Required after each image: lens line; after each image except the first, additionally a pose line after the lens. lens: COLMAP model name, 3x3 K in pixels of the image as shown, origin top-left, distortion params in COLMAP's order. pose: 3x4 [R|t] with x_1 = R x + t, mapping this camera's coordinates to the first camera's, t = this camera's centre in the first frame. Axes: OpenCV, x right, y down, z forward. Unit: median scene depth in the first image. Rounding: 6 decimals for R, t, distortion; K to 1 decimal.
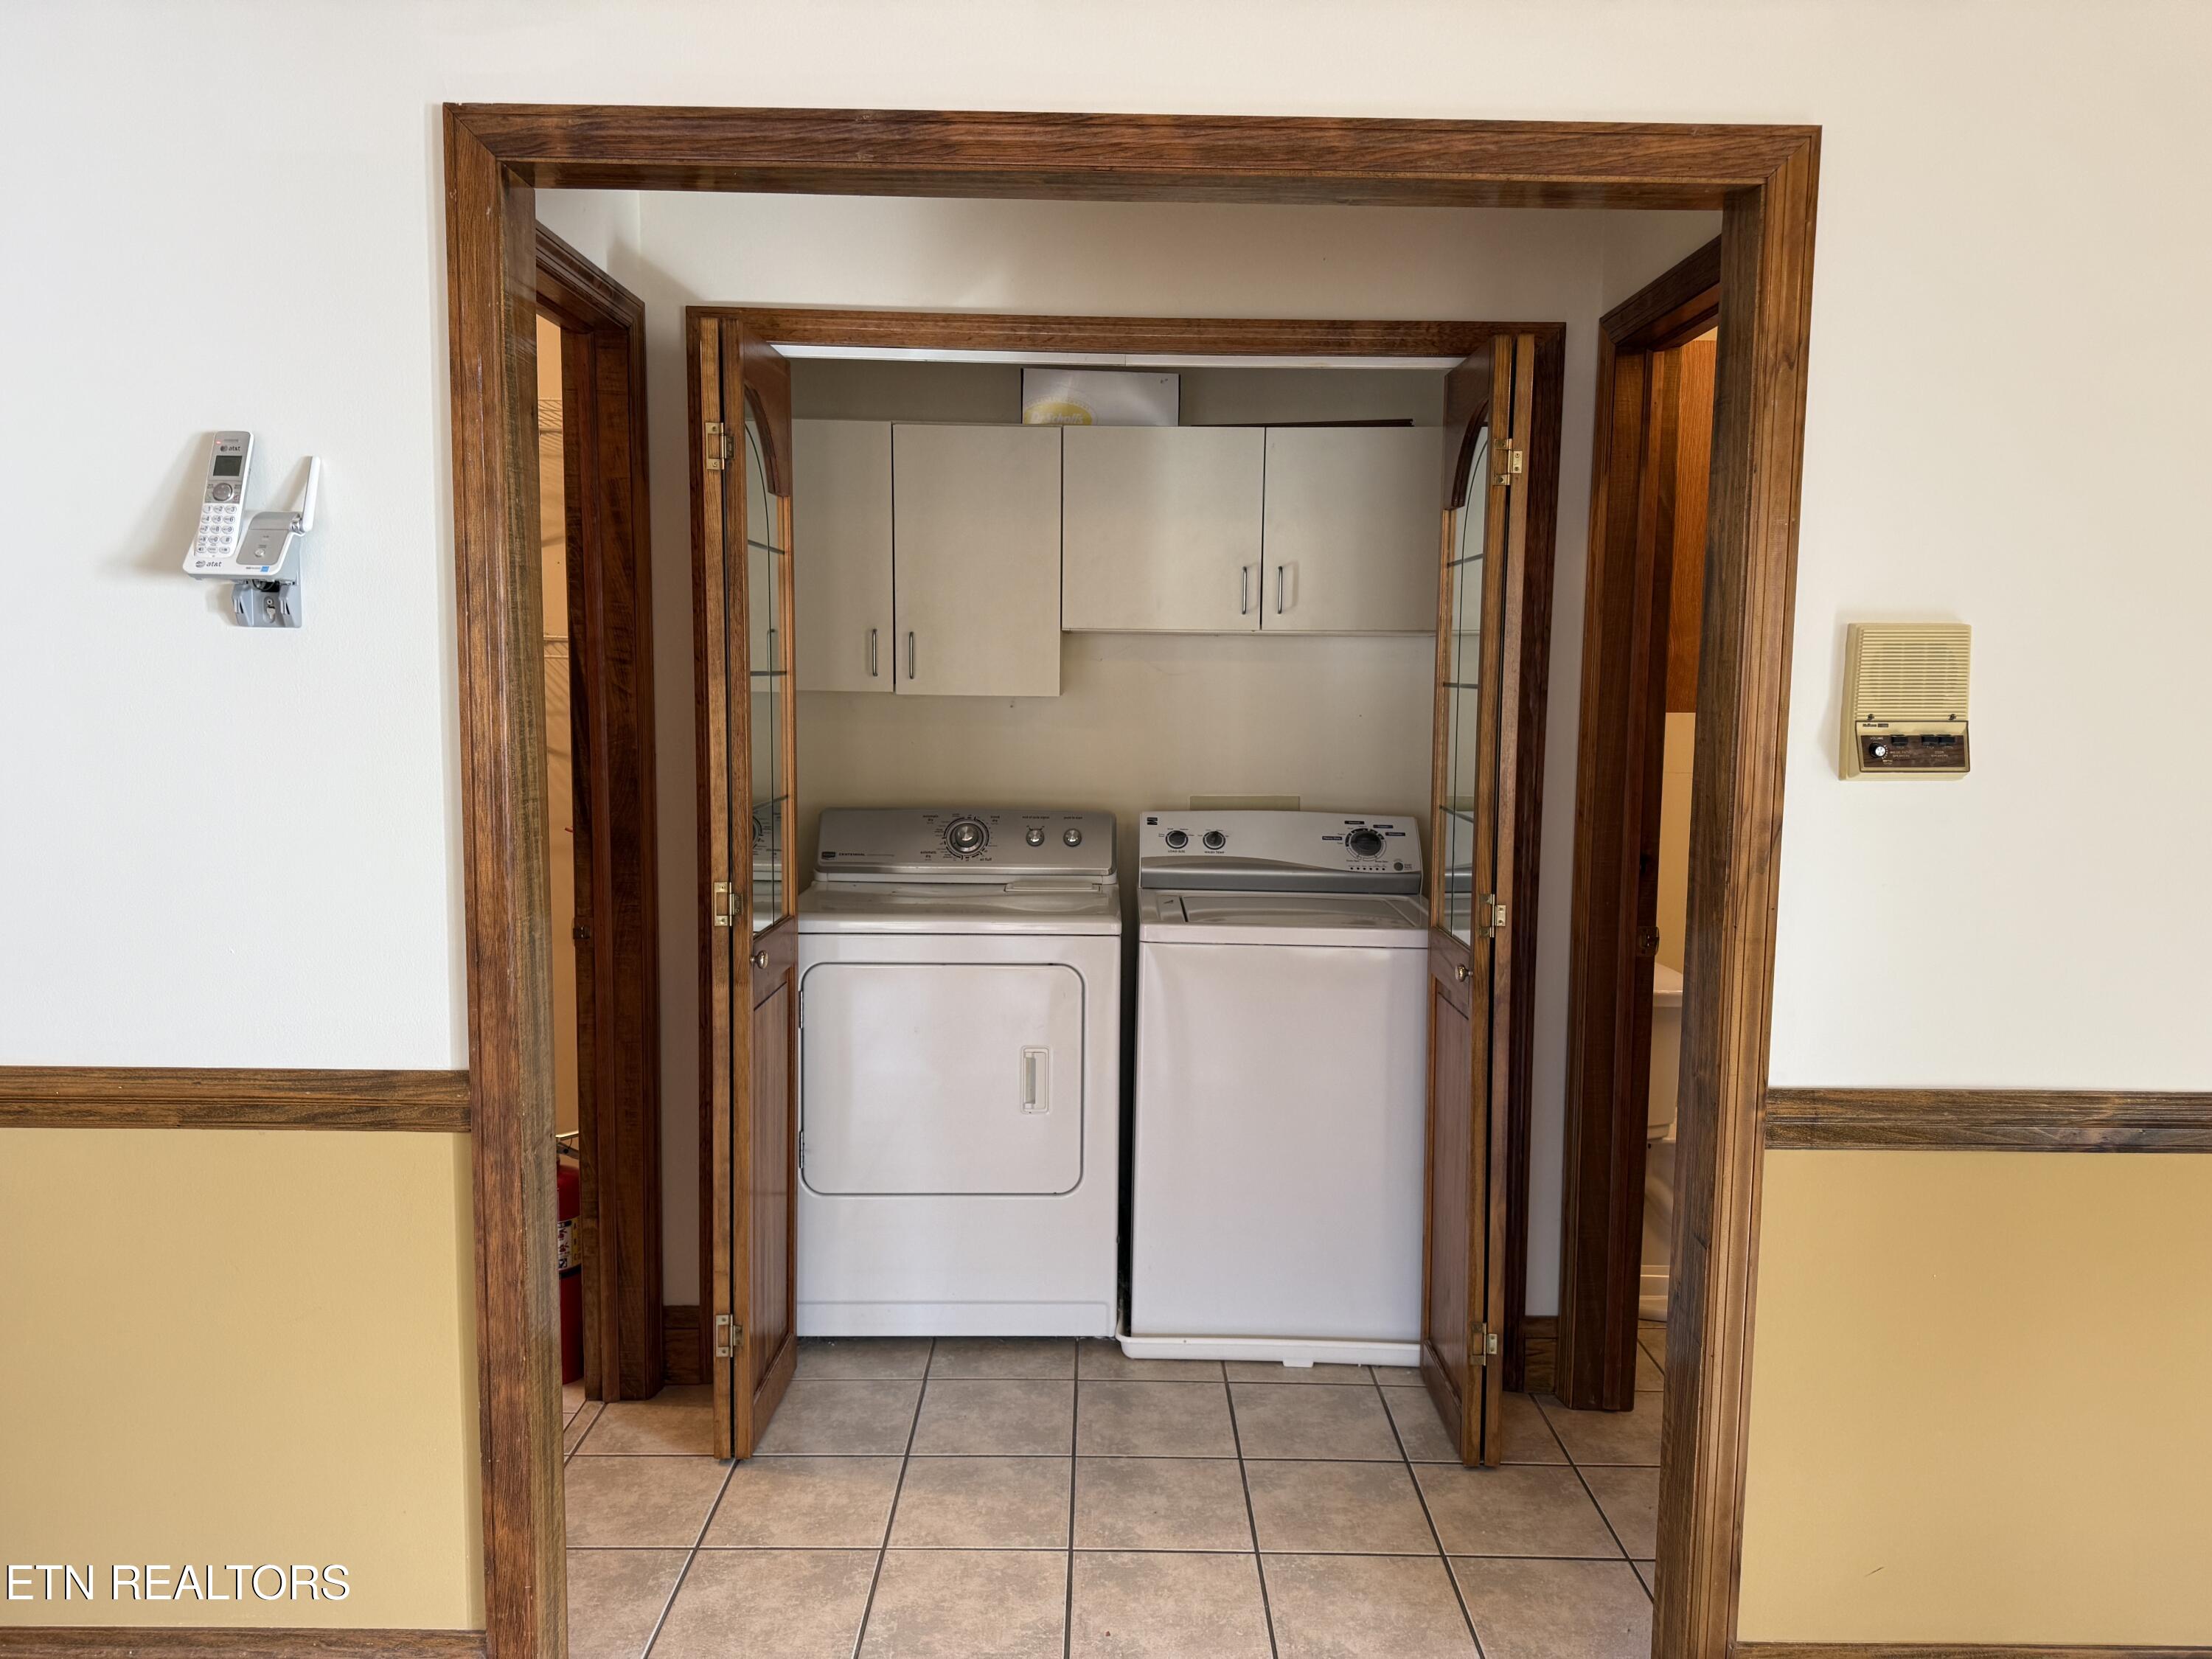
lens RADIAL K [[1558.9, 0, 1104.1], [0, 1558.9, 858.4], [0, 0, 1]] dist [0.130712, -0.153535]
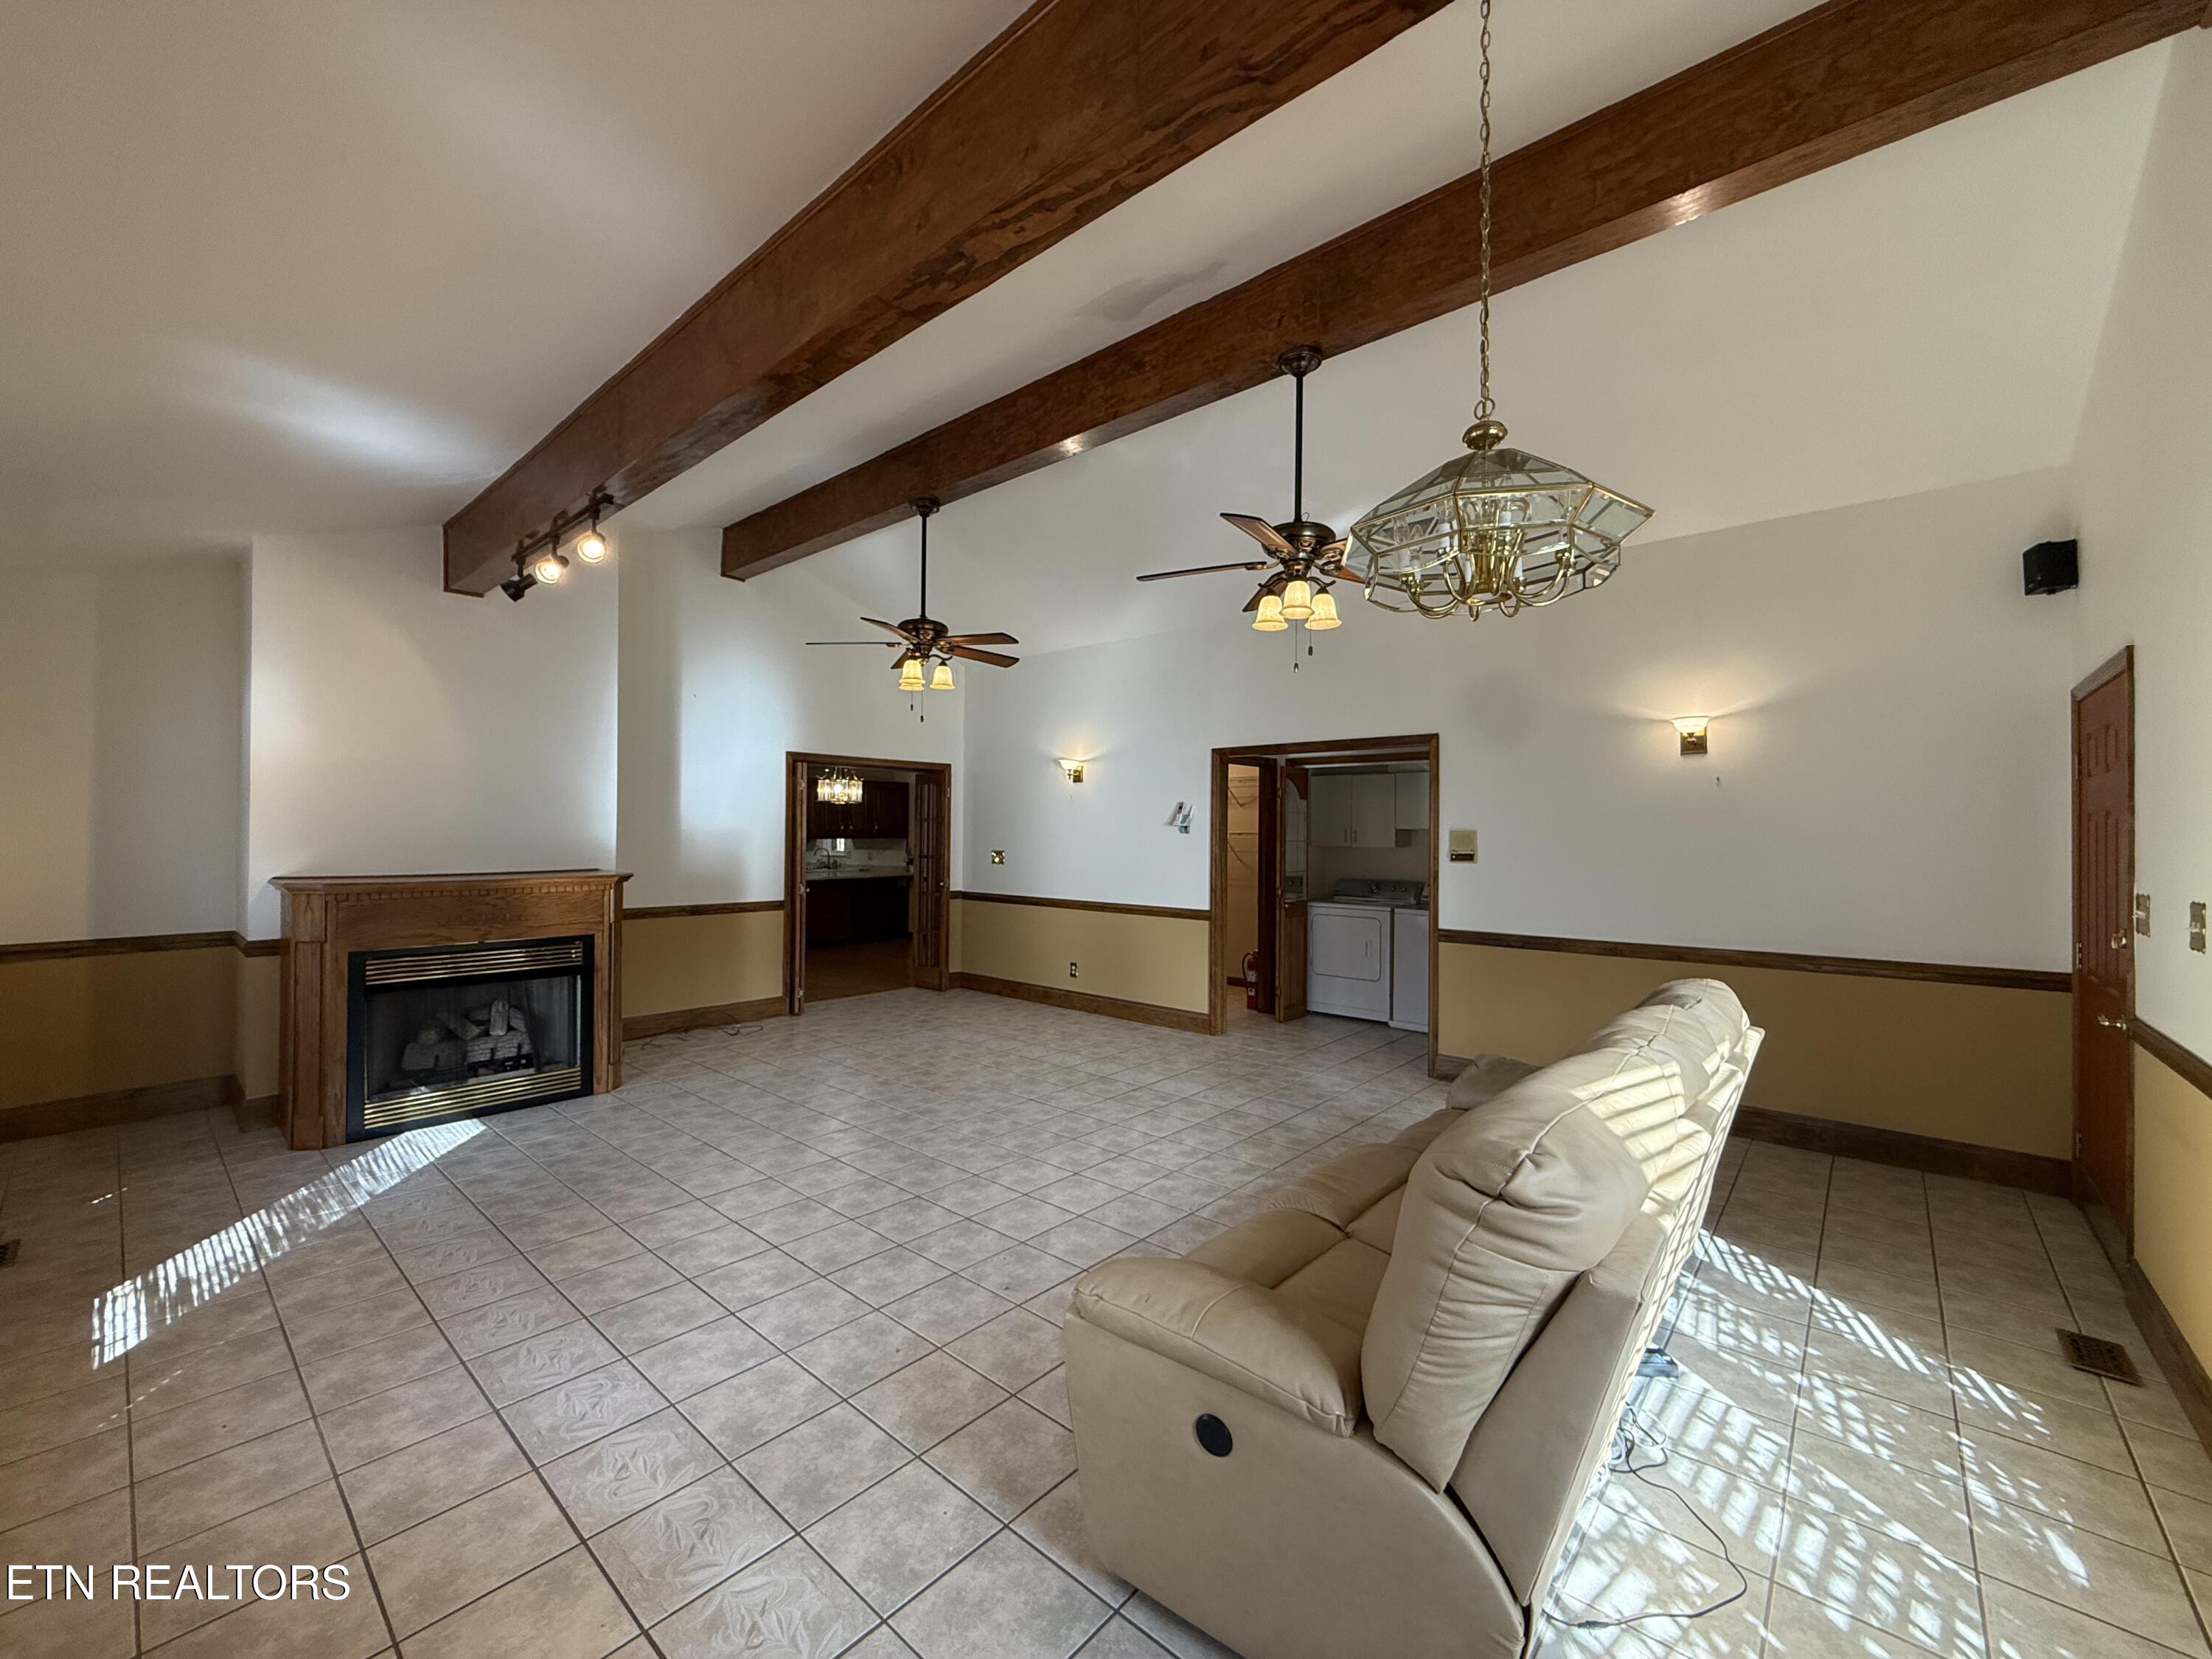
lens RADIAL K [[884.2, 0, 1099.5], [0, 884.2, 828.1], [0, 0, 1]] dist [-0.000614, 0.000393]
pose [[0.748578, -0.011079, -0.662954, 1.430145], [-0.073411, 0.992328, -0.099475, 0.186429], [0.658970, 0.123133, 0.742022, -1.666718]]
